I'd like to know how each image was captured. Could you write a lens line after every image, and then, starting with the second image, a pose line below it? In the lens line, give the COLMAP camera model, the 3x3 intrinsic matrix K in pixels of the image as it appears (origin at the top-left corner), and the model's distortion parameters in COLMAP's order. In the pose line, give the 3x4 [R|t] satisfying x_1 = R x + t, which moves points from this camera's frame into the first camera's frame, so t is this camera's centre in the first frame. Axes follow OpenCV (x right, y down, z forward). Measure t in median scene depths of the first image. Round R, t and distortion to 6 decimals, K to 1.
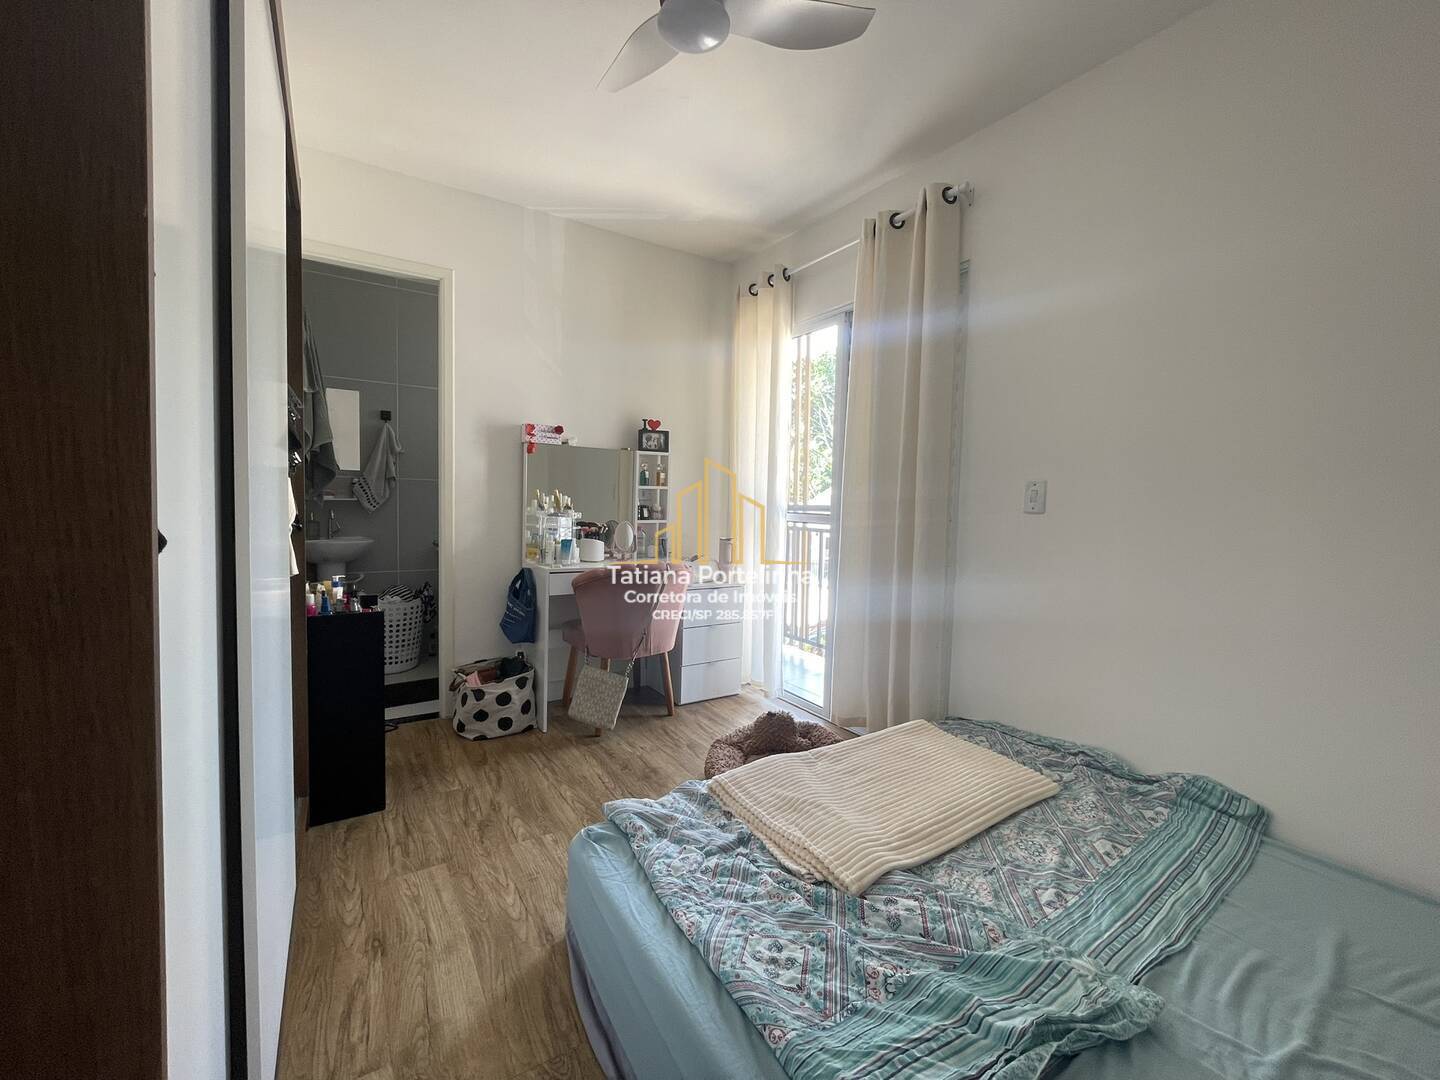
lens RADIAL K [[581.8, 0, 717.6], [0, 581.8, 534.3], [0, 0, 1]] dist [-0.002776, 0.000271]
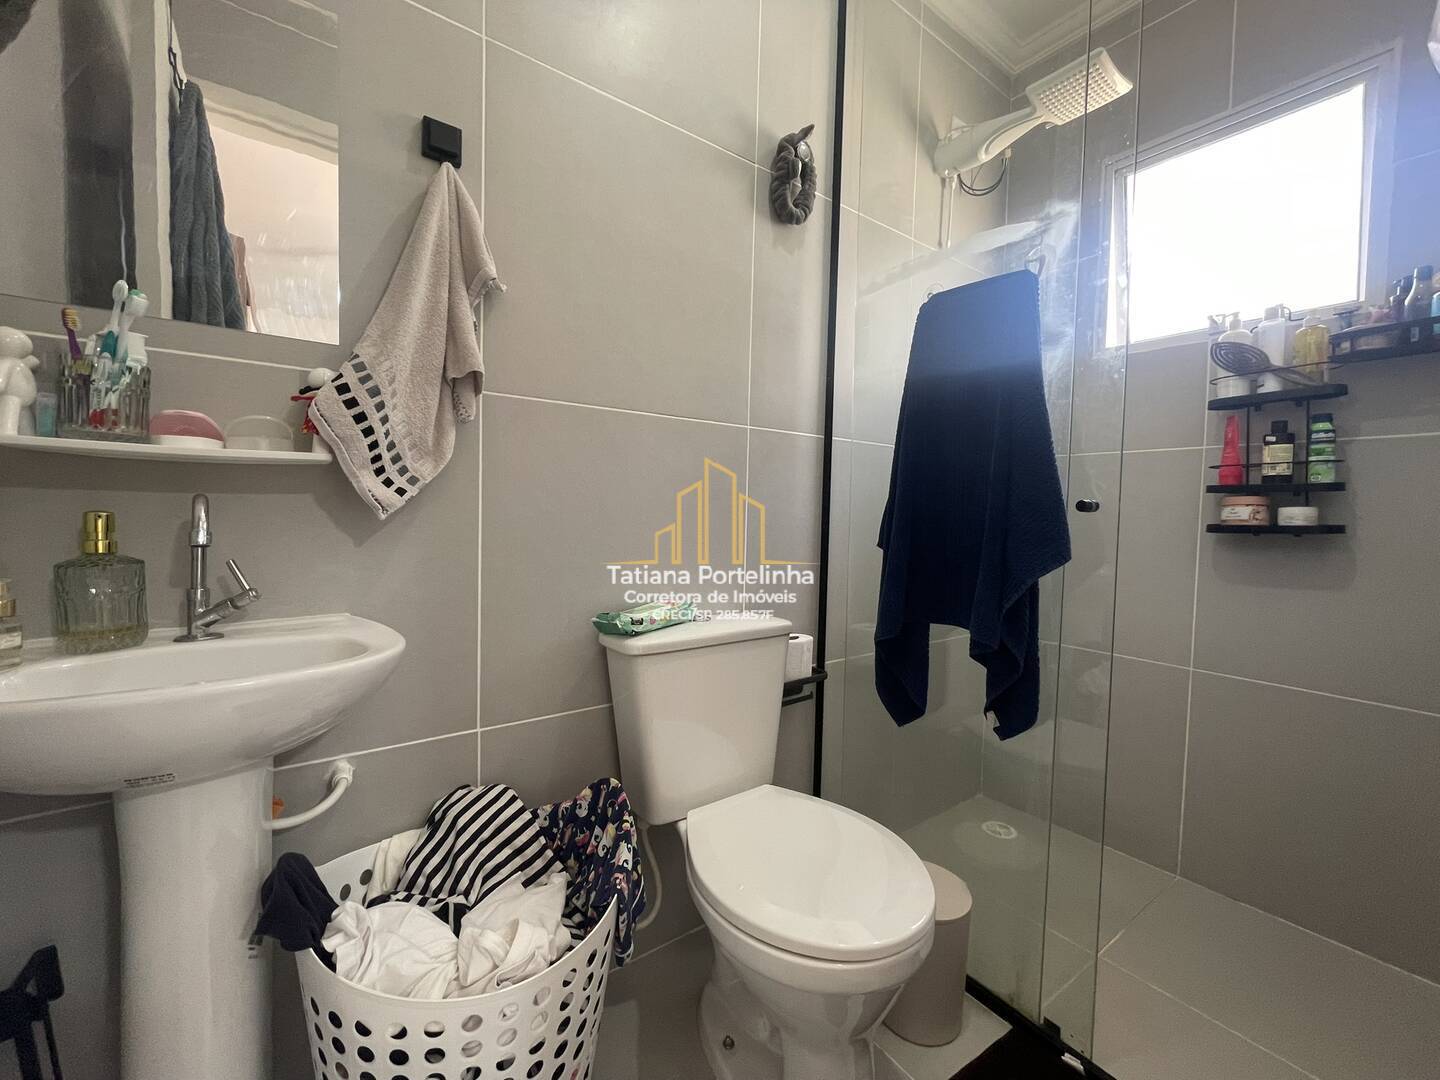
lens RADIAL K [[581.8, 0, 717.5], [0, 581.8, 534.9], [0, 0, 1]] dist [-0.002776, 0.000271]
pose [[0.998907, -0.000889, 0.046733, -0.468557], [0.001033, 0.999995, -0.003060, -0.029035], [-0.046730, 0.003105, 0.998903, 0.749696]]
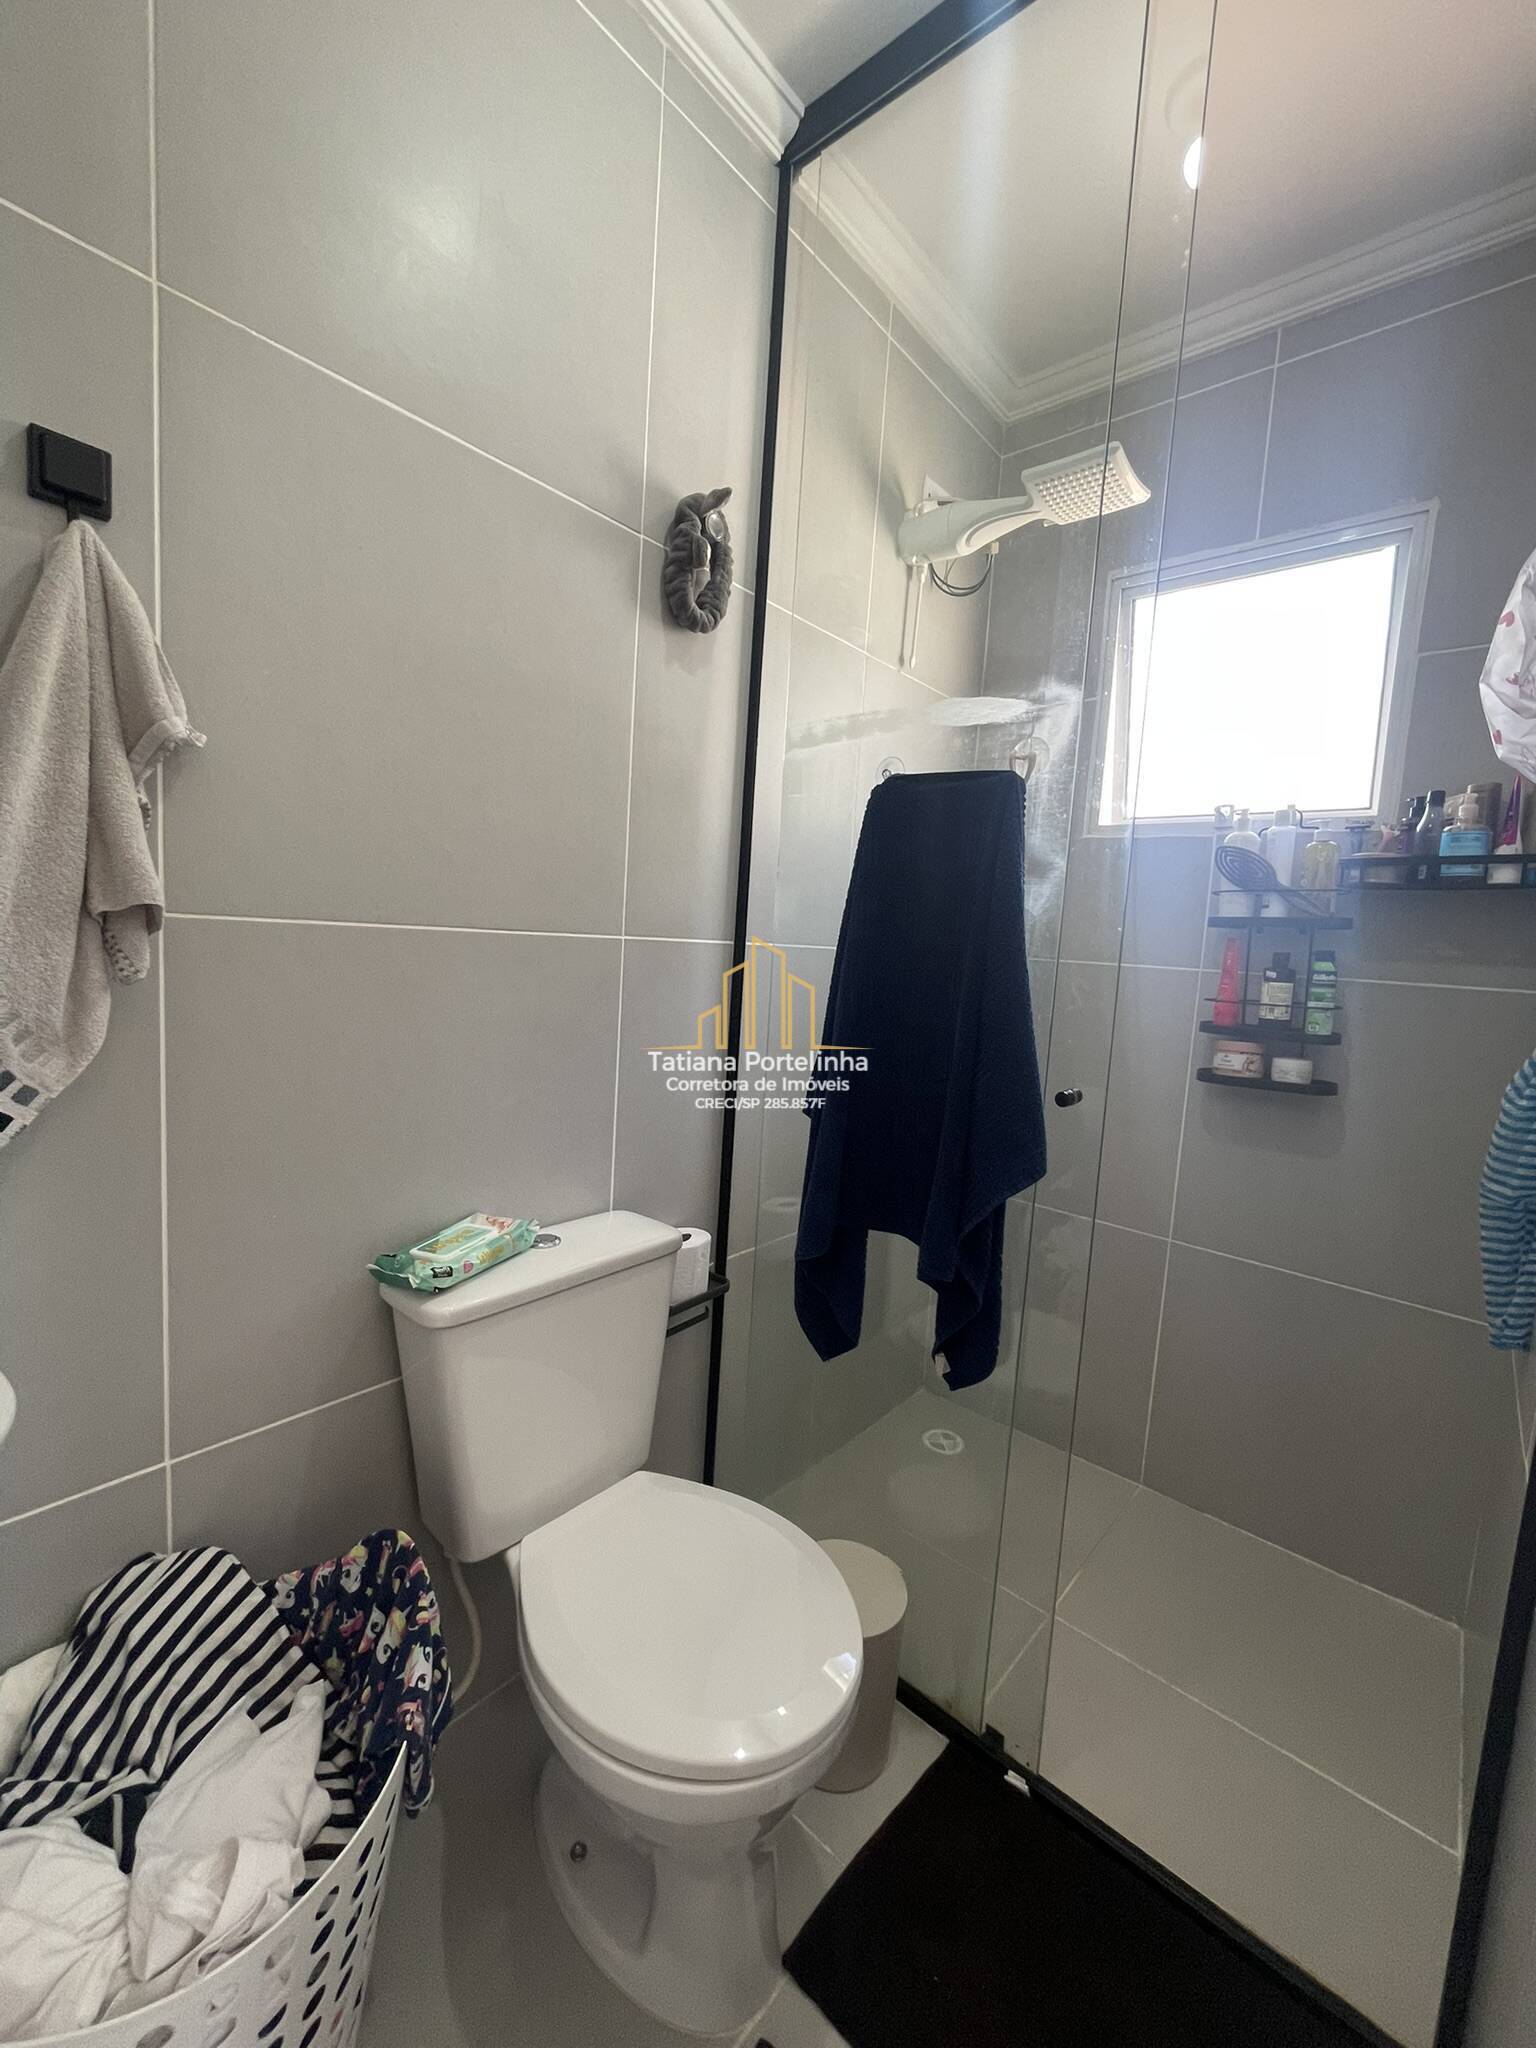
lens RADIAL K [[827.5, 0, 776.1], [0, 827.5, 1022.9], [0, 0, 1]] dist [-0.002776, 0.000271]
pose [[0.960166, 0.009322, 0.279276, -0.466907], [-0.027969, 0.997631, 0.062857, -0.088175], [-0.278028, -0.068164, 0.958151, 0.760002]]
